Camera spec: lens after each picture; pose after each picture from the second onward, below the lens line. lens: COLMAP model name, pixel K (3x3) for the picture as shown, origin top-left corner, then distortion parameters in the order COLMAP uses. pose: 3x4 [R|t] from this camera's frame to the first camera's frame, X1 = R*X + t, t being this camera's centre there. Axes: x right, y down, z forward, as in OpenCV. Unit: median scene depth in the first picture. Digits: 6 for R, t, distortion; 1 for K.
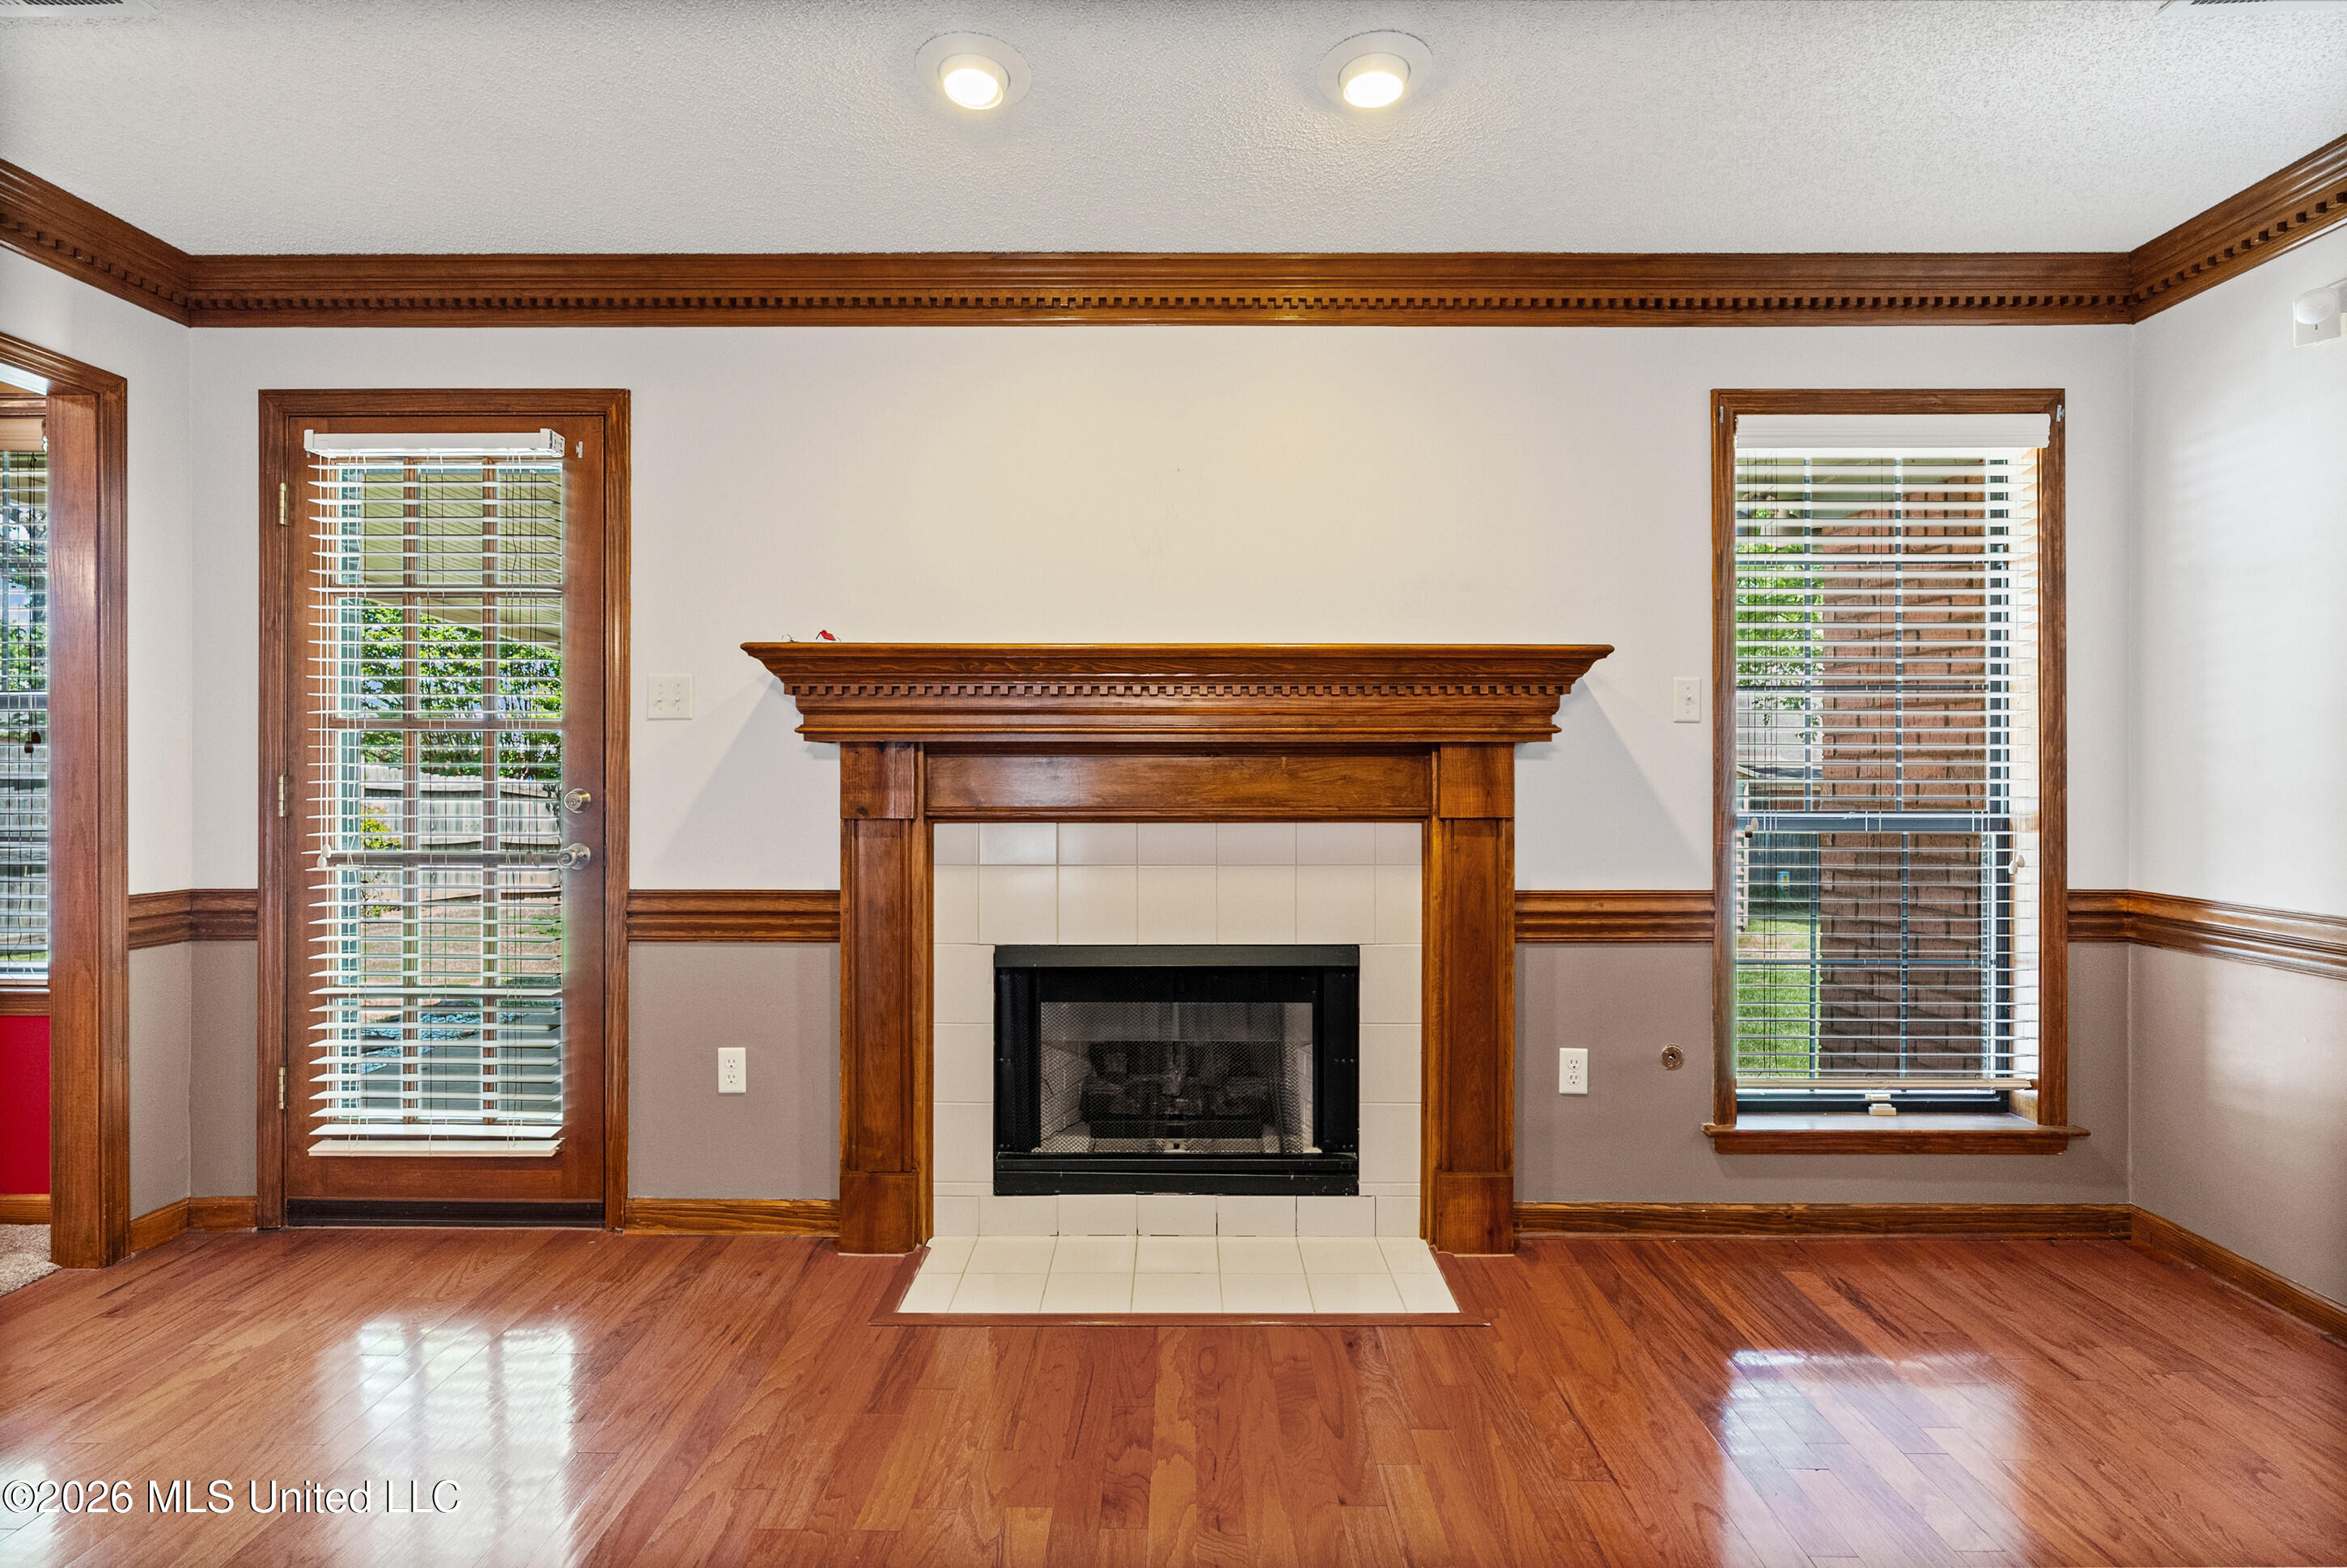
lens RADIAL K [[1066.0, 0, 1181.3], [0, 1066.0, 774.3], [0, 0, 1]] dist [-0.005185, 0.002215]
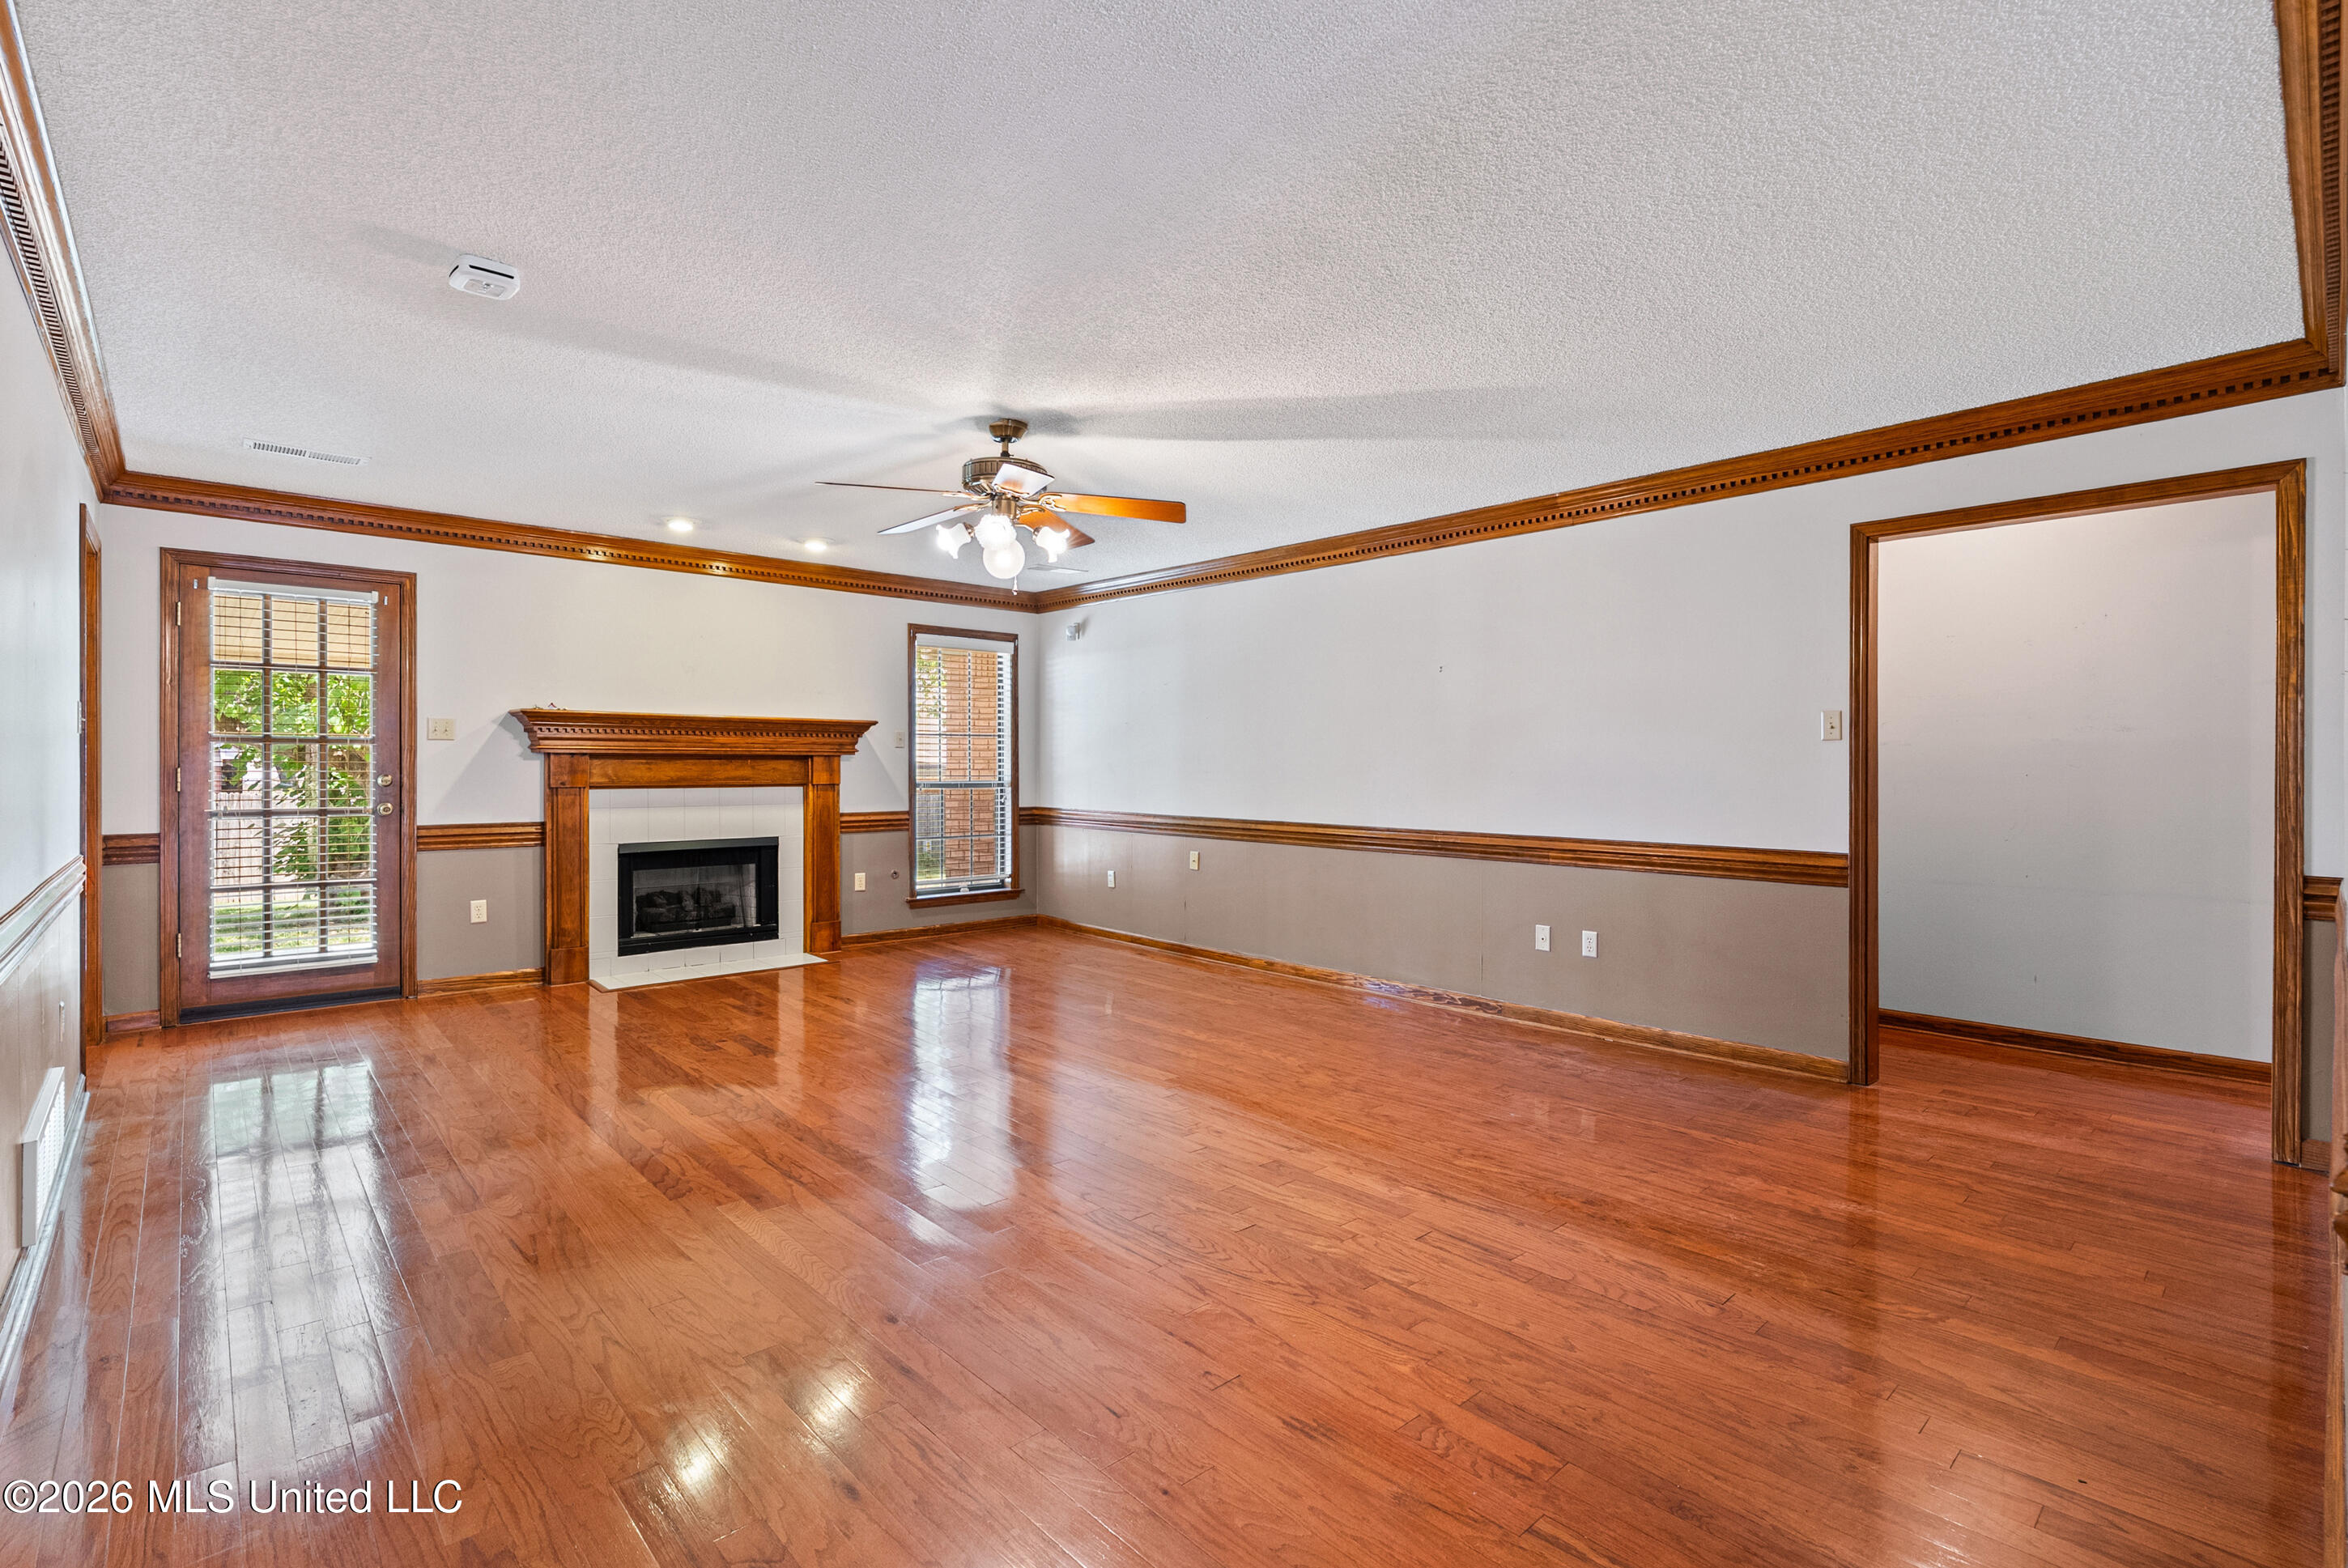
lens RADIAL K [[1066.5, 0, 1177.6], [0, 1066.5, 776.3], [0, 0, 1]] dist [-0.005185, 0.002215]
pose [[0.730851, -0.005638, 0.682514, -0.837764], [0.001082, 0.999974, 0.007101, 0.004167], [-0.682537, -0.004451, 0.730838, -1.422498]]
